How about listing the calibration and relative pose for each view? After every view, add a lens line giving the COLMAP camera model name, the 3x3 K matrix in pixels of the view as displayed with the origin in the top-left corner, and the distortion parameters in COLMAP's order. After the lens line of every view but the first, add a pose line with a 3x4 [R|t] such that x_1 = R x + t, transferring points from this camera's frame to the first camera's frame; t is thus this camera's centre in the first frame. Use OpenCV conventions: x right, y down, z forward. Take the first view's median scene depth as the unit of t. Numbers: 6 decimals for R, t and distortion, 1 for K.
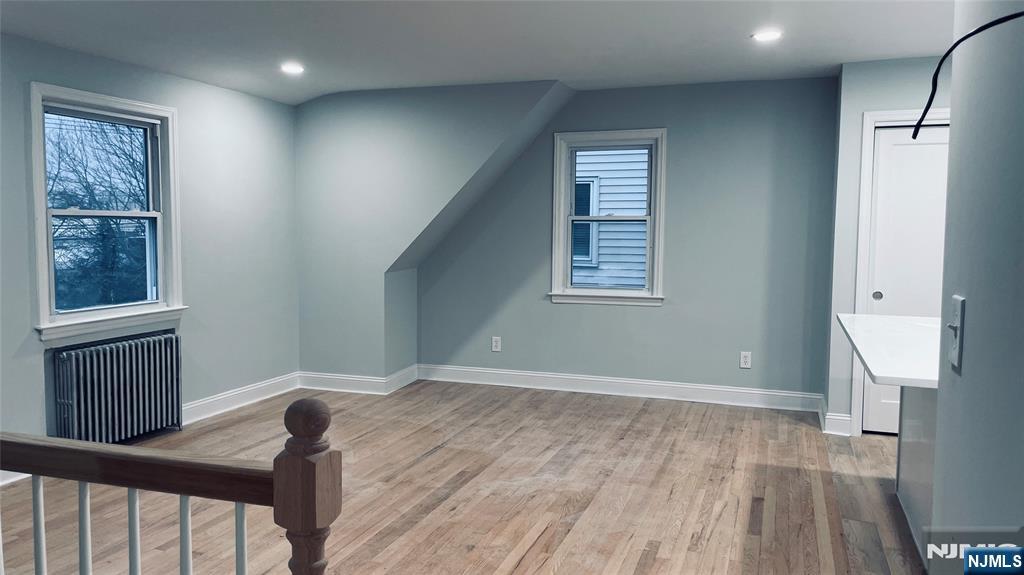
lens RADIAL K [[784.3, 0, 511.7], [0, 784.3, 289.1], [0, 0, 1]] dist [0.059424, -0.015716]
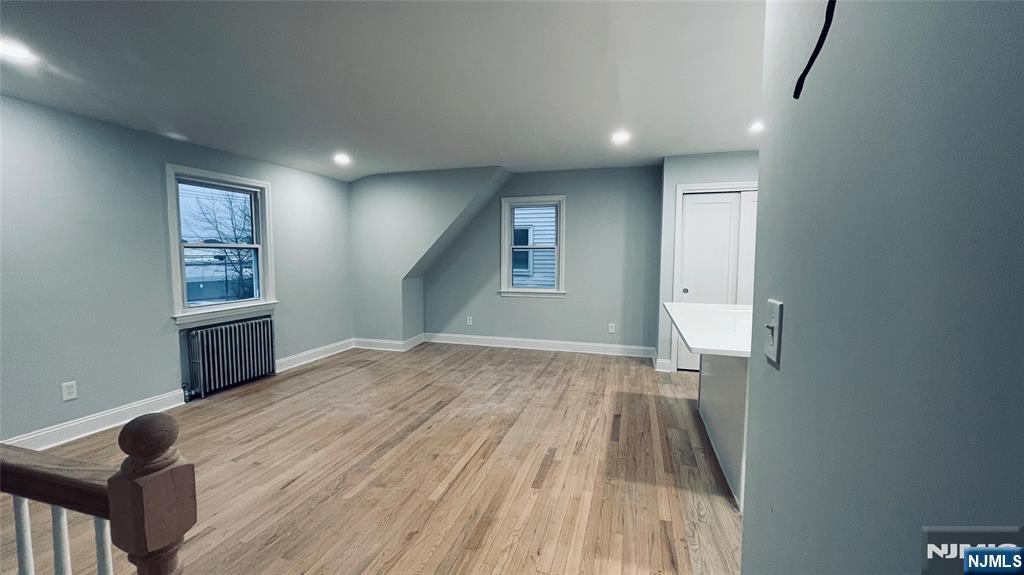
lens RADIAL K [[411.4, 0, 510.7], [0, 411.4, 290.3], [0, 0, 1]] dist [0.001400, 0.001252]
pose [[0.999109, -0.009418, 0.041132, 0.045490], [0.009085, 0.999925, 0.008271, -0.004243], [-0.041207, -0.007890, 0.999119, 0.125230]]
